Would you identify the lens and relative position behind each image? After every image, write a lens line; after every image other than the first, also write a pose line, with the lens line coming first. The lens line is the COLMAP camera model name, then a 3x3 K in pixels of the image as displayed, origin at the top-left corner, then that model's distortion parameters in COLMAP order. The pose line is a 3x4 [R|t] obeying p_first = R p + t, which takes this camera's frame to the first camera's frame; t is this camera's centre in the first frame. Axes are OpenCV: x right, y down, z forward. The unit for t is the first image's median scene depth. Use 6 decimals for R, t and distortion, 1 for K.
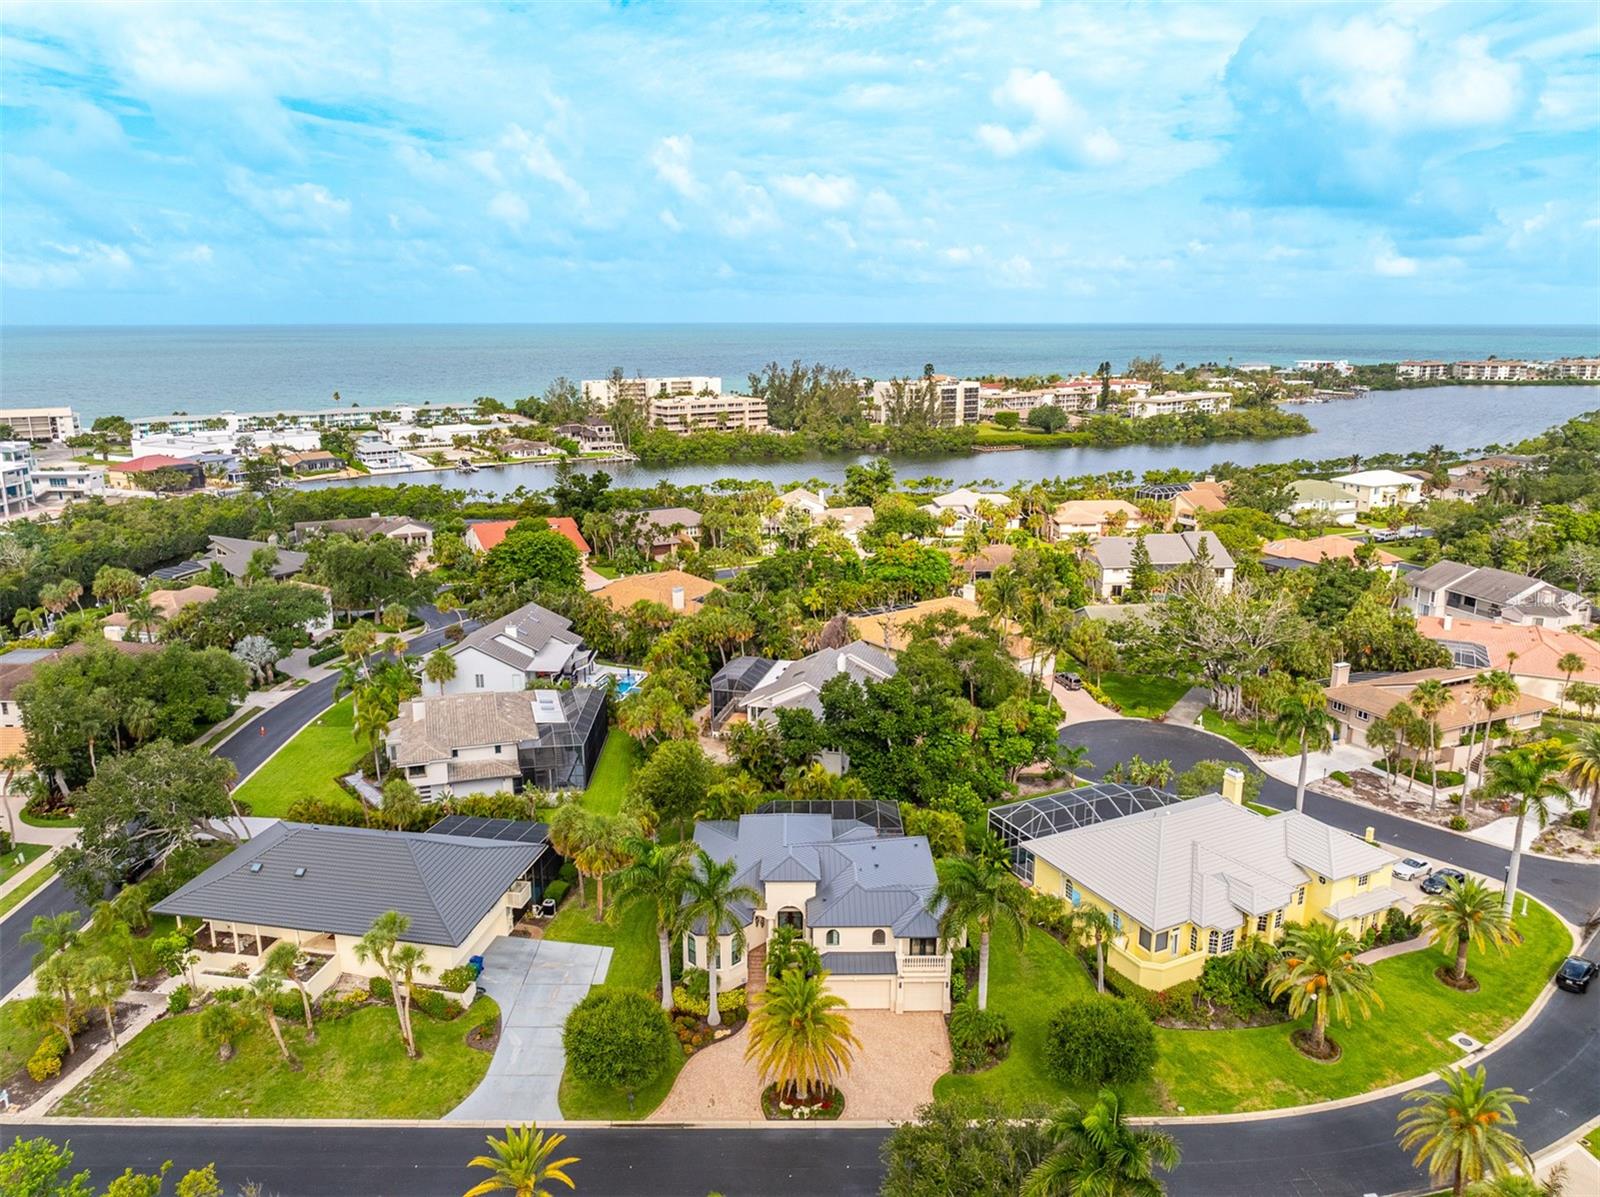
lens RADIAL K [[1119.5, 0, 799.5], [0, 1119.5, 597.9], [0, 0, 1]] dist [-0.032856, 0.015803]
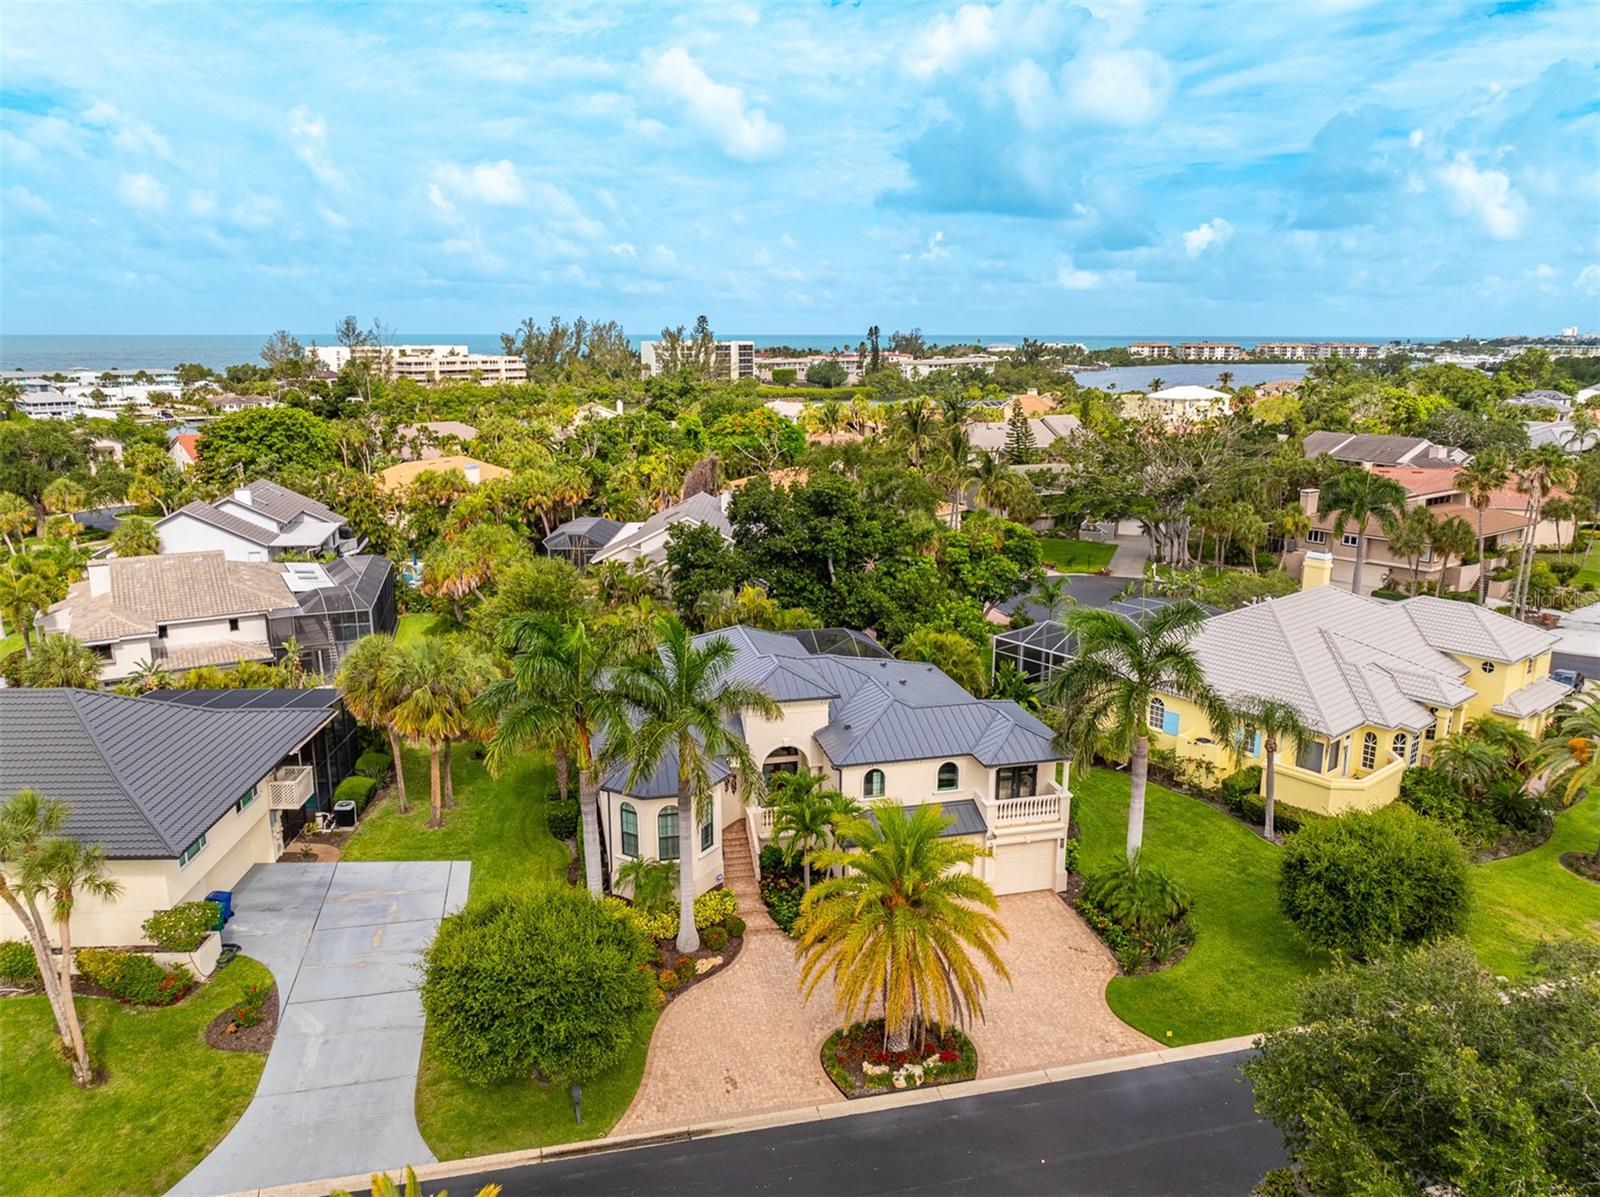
lens RADIAL K [[1119.5, 0, 799.5], [0, 1119.5, 597.9], [0, 0, 1]] dist [-0.032856, 0.015803]
pose [[0.974059, -0.048975, 0.220931, -0.076226], [0.051332, 0.998669, -0.004938, 0.118098], [-0.220396, 0.016151, 0.975277, 0.246350]]
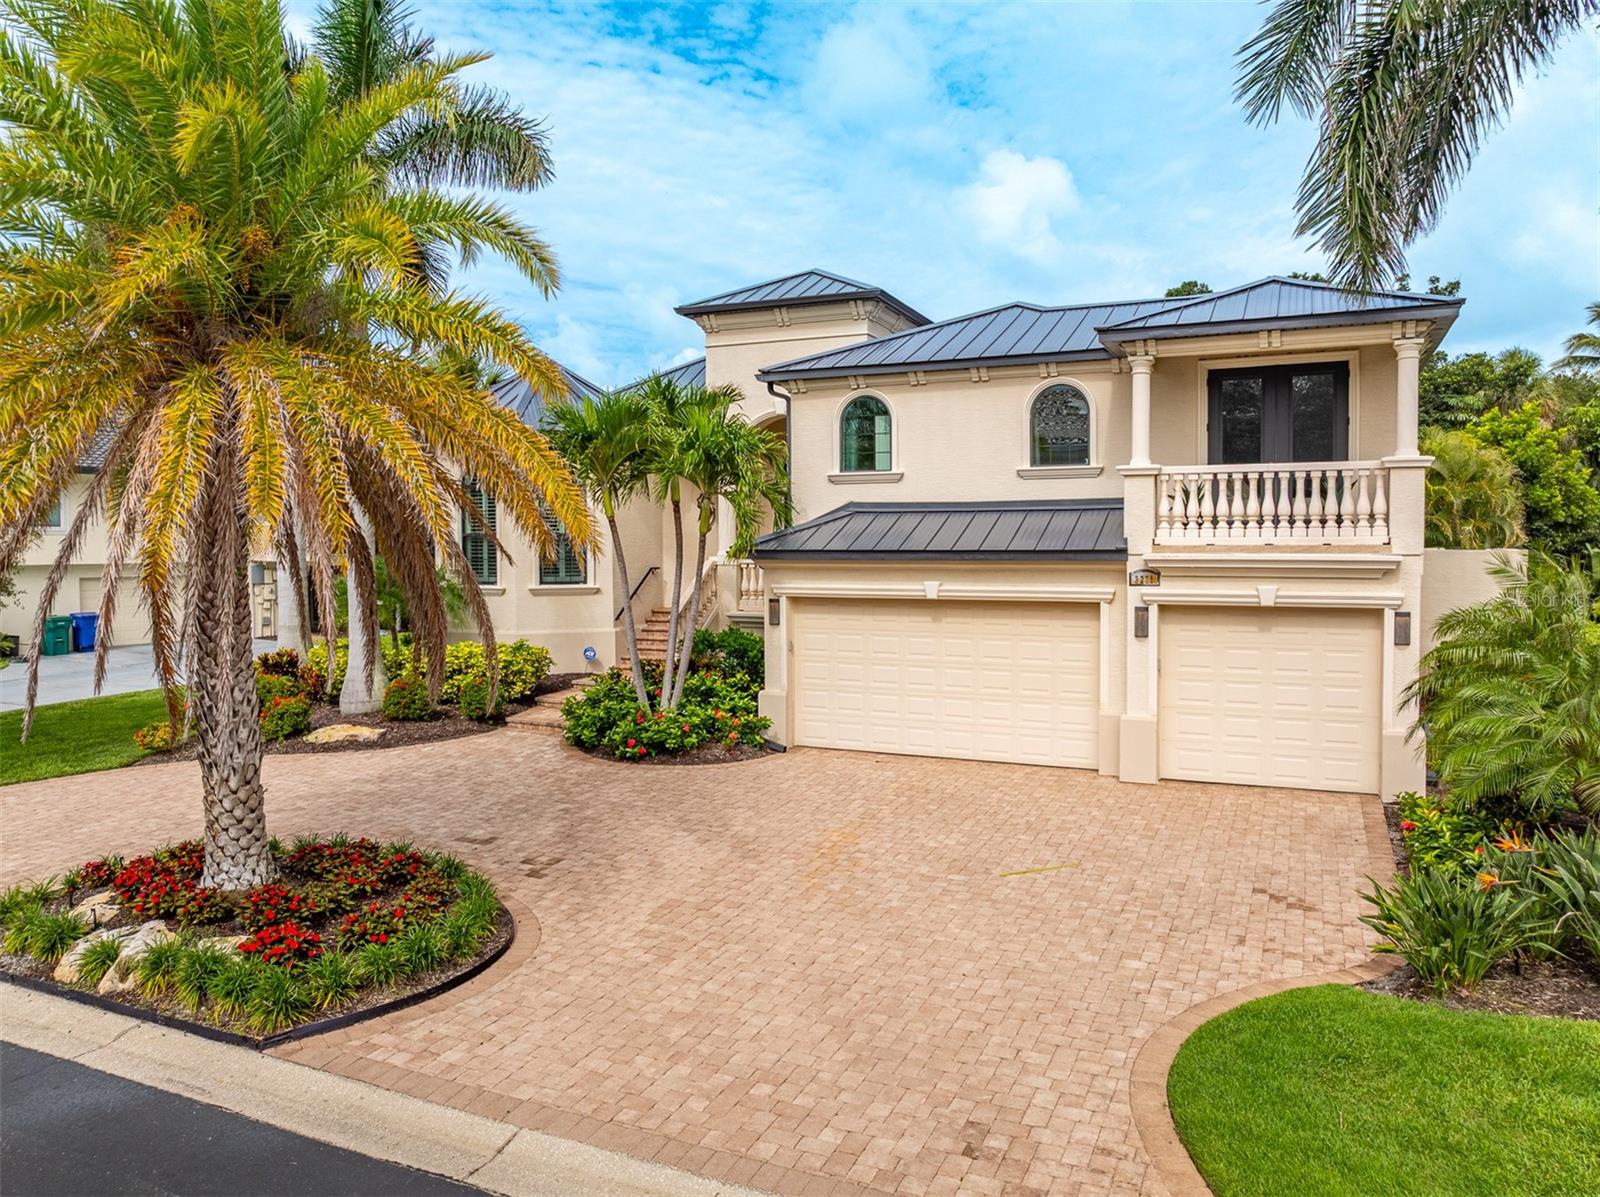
lens RADIAL K [[1124.0, 0, 811.2], [0, 1124.0, 577.0], [0, 0, 1]] dist [-0.016880, 0.000271]
pose [[0.908410, 0.011516, -0.417921, 0.068201], [-0.097981, 0.977646, -0.186035, 0.216020], [0.406437, 0.209944, 0.889232, 0.448746]]
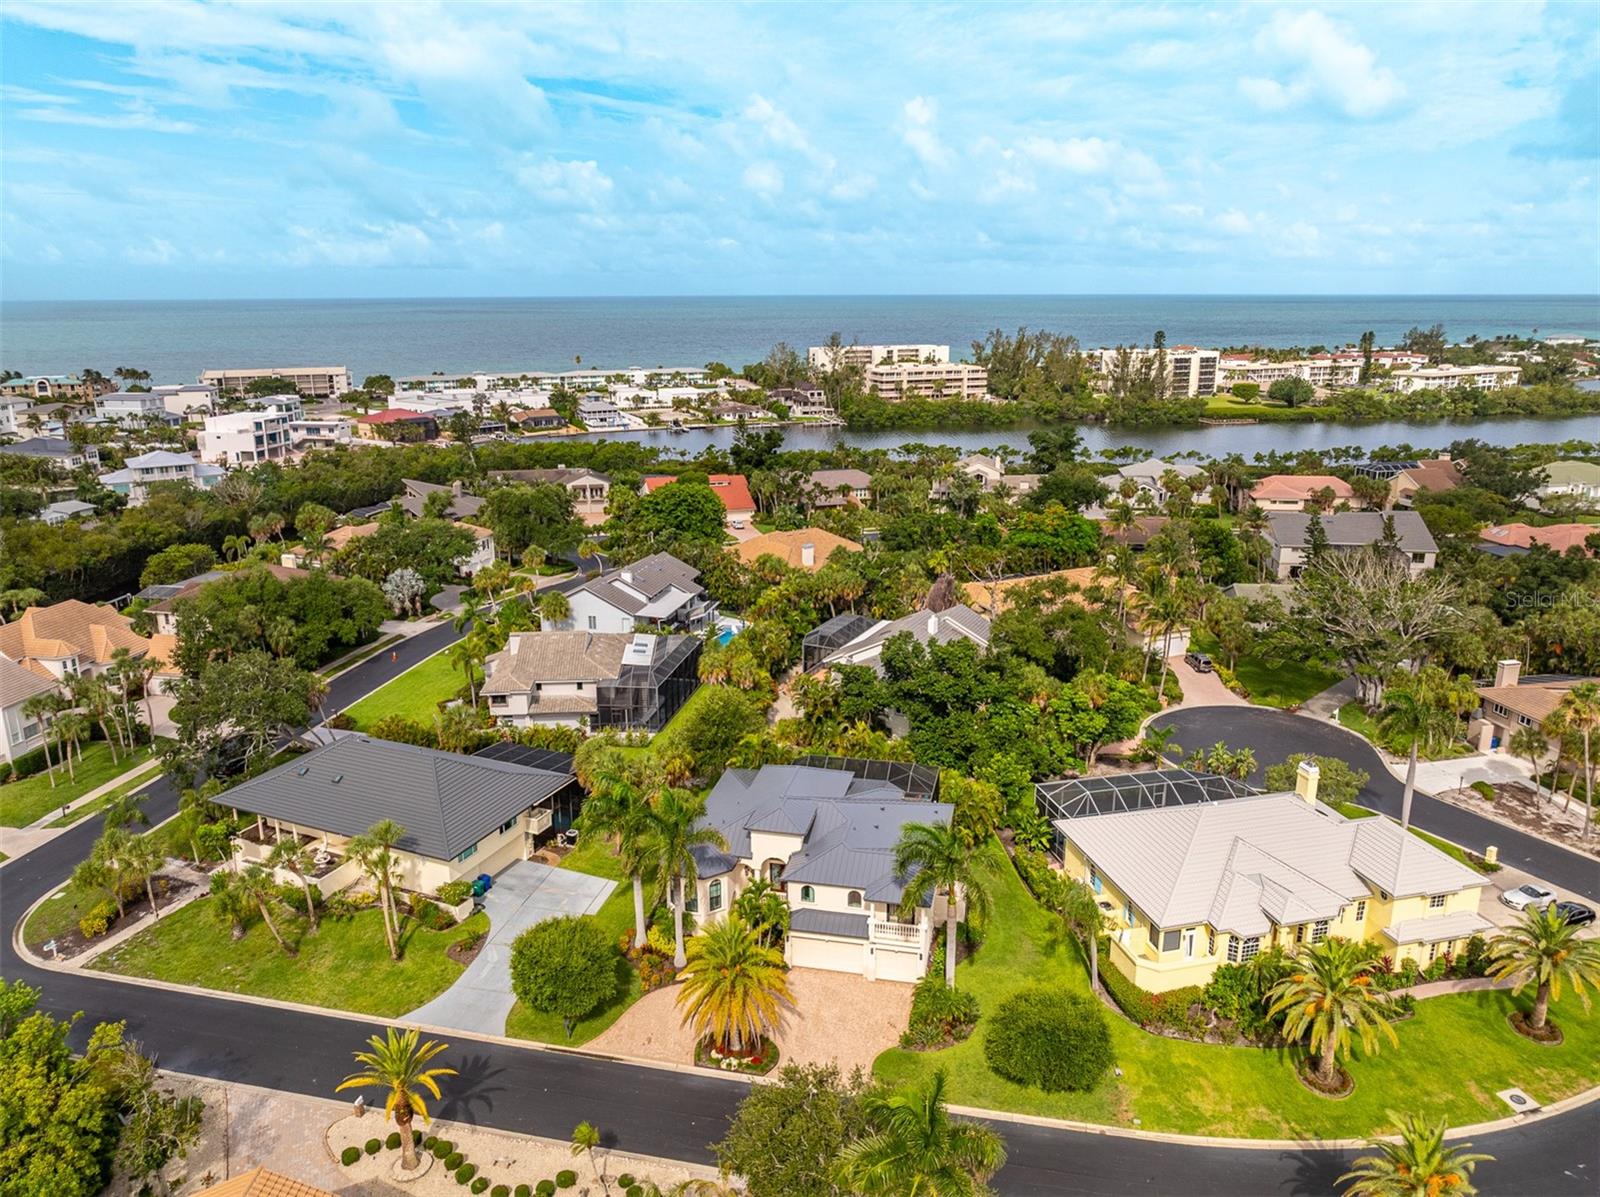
lens RADIAL K [[1117.6, 0, 799.3], [0, 1117.6, 602.0], [0, 0, 1]] dist [-0.029036, 0.008345]
pose [[0.974144, 0.056018, -0.218873, 0.125212], [-0.049998, 0.998206, 0.032950, 0.011815], [0.220326, -0.021154, 0.975197, 0.035415]]
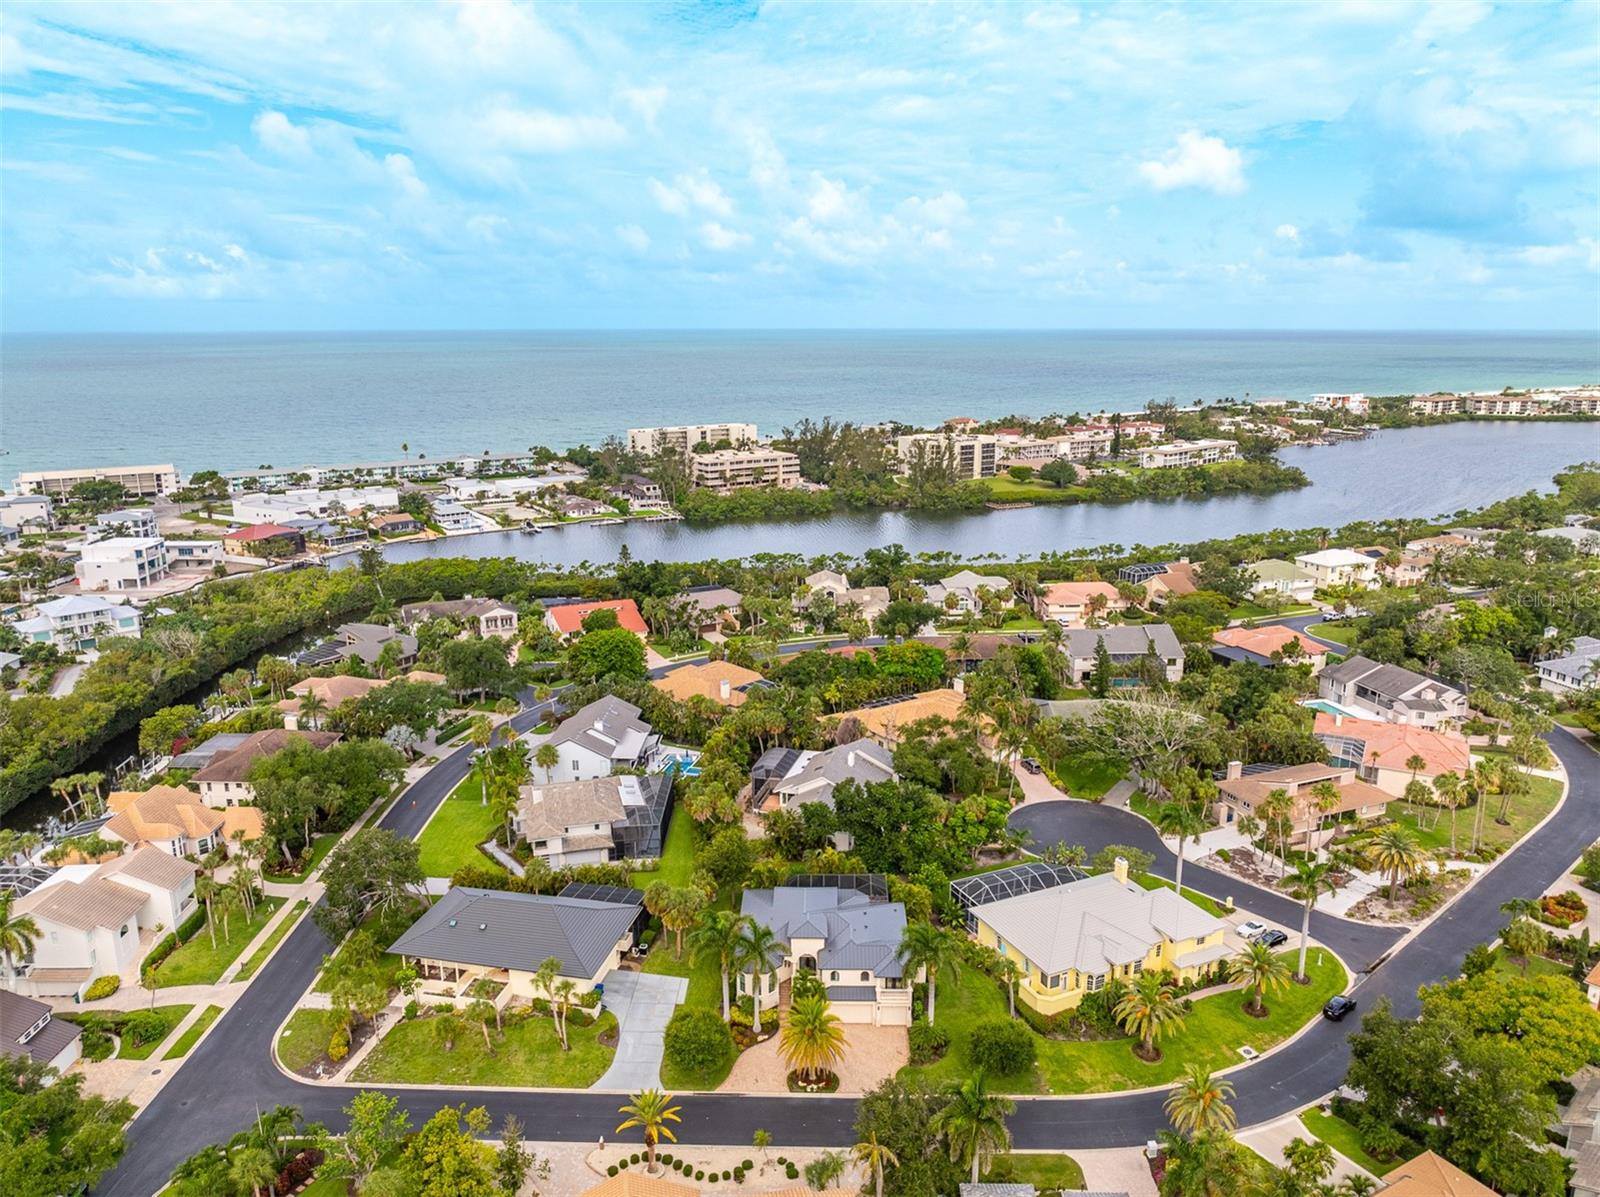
lens RADIAL K [[1117.6, 0, 799.3], [0, 1117.6, 602.0], [0, 0, 1]] dist [-0.029036, 0.008345]
pose [[0.999544, 0.005596, -0.029669, 0.013397], [-0.005612, 0.999984, -0.000466, -0.117756], [0.029666, 0.000633, 0.999560, -0.299482]]
